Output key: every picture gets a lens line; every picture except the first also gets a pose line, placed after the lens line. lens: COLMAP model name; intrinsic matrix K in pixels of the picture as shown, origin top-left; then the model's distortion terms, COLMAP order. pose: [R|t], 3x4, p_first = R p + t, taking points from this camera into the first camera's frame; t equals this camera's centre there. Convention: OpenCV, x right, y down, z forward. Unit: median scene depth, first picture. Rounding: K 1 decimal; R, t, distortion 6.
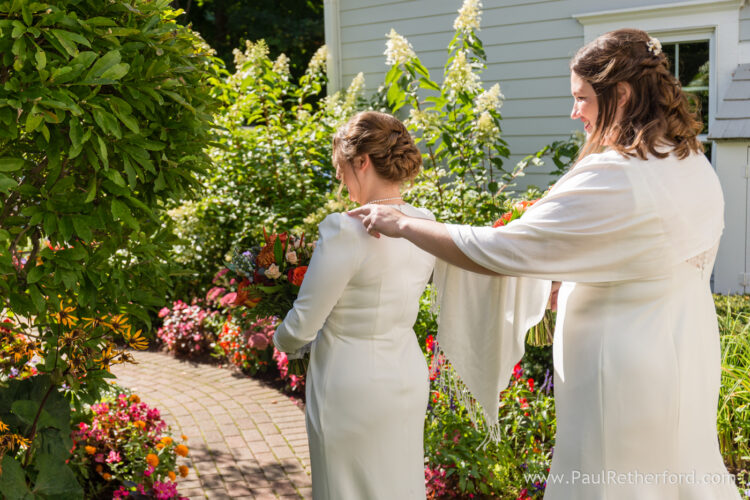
lens RADIAL K [[1001.8, 0, 375.1], [0, 1001.8, 248.8], [0, 0, 1]] dist [0.041416, 0.000000]
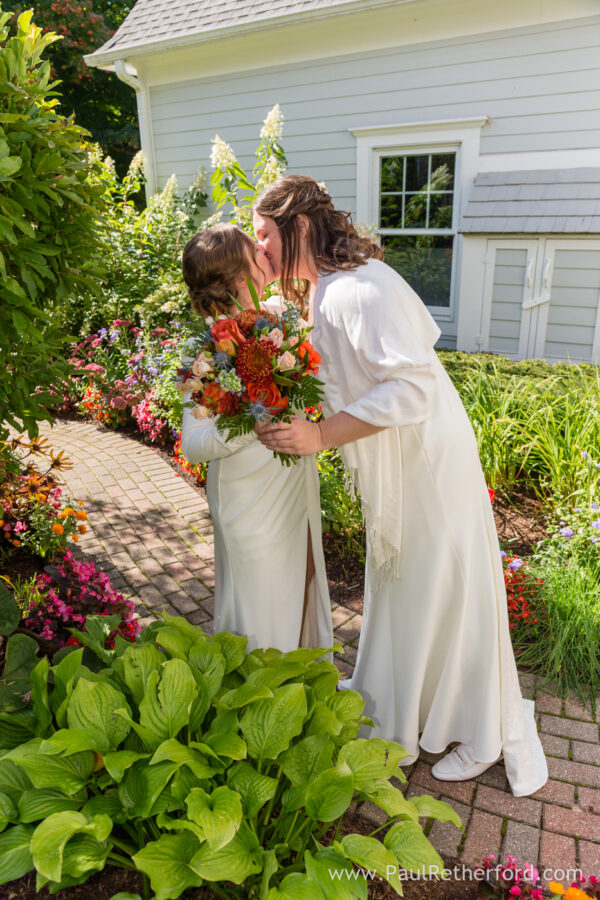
lens RADIAL K [[670.5, 0, 300.5], [0, 670.5, 451.4], [0, 0, 1]] dist [-0.000372, 0.006269]
pose [[0.979470, -0.062410, 0.191685, -0.058618], [0.020062, 0.976327, 0.215367, -0.023609], [-0.200589, -0.207100, 0.957535, 0.146935]]
